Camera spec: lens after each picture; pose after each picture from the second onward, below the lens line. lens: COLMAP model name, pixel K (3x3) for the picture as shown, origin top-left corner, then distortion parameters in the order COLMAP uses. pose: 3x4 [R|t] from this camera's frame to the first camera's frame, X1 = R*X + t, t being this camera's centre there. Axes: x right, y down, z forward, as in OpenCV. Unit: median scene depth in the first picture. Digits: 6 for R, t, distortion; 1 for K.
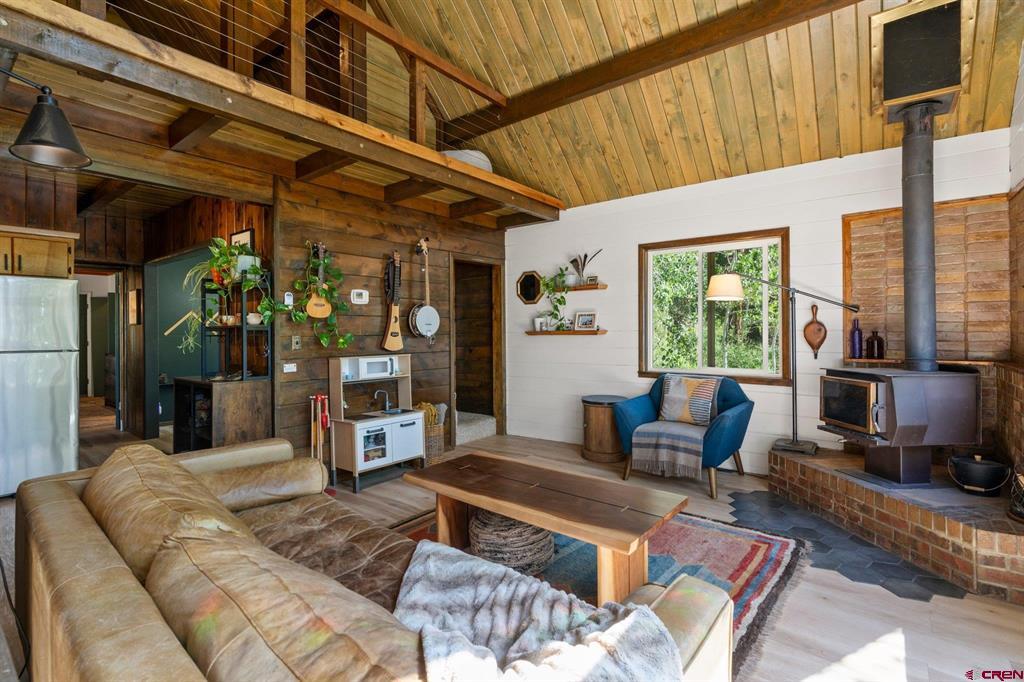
lens RADIAL K [[460.0, 0, 516.0], [0, 460.0, 331.8], [0, 0, 1]] dist [-0.007833, 0.003794]
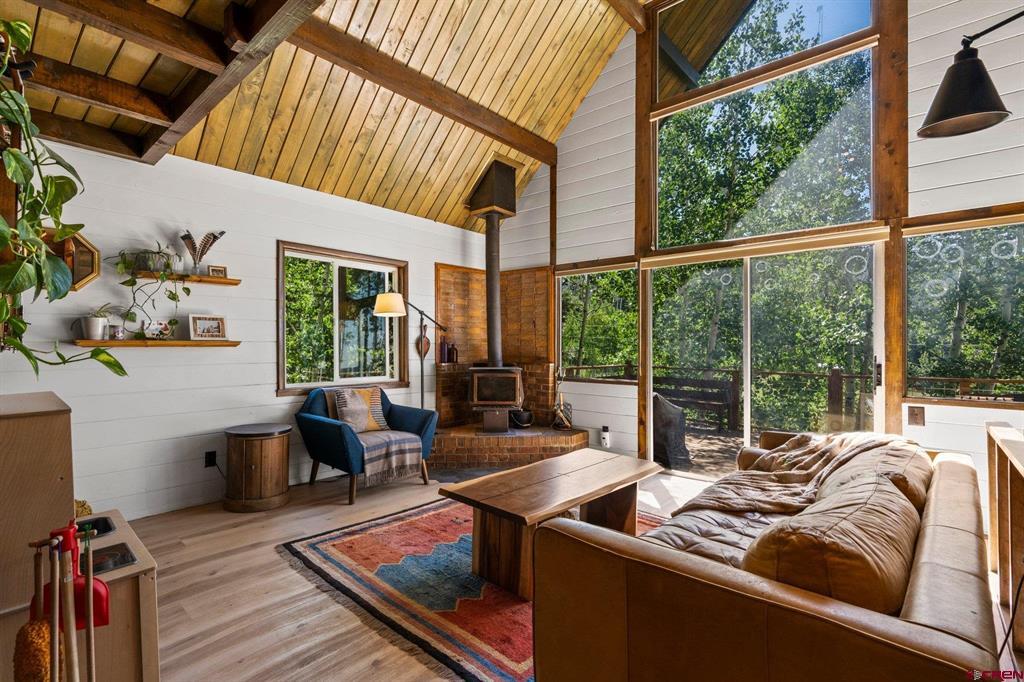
lens RADIAL K [[460.0, 0, 515.0], [0, 460.0, 345.6], [0, 0, 1]] dist [-0.007833, 0.003794]
pose [[0.095533, 0.008049, 0.995394, -0.639655], [0.000457, 0.999967, -0.008130, 0.013898], [-0.995426, 0.001232, 0.095526, 0.585014]]
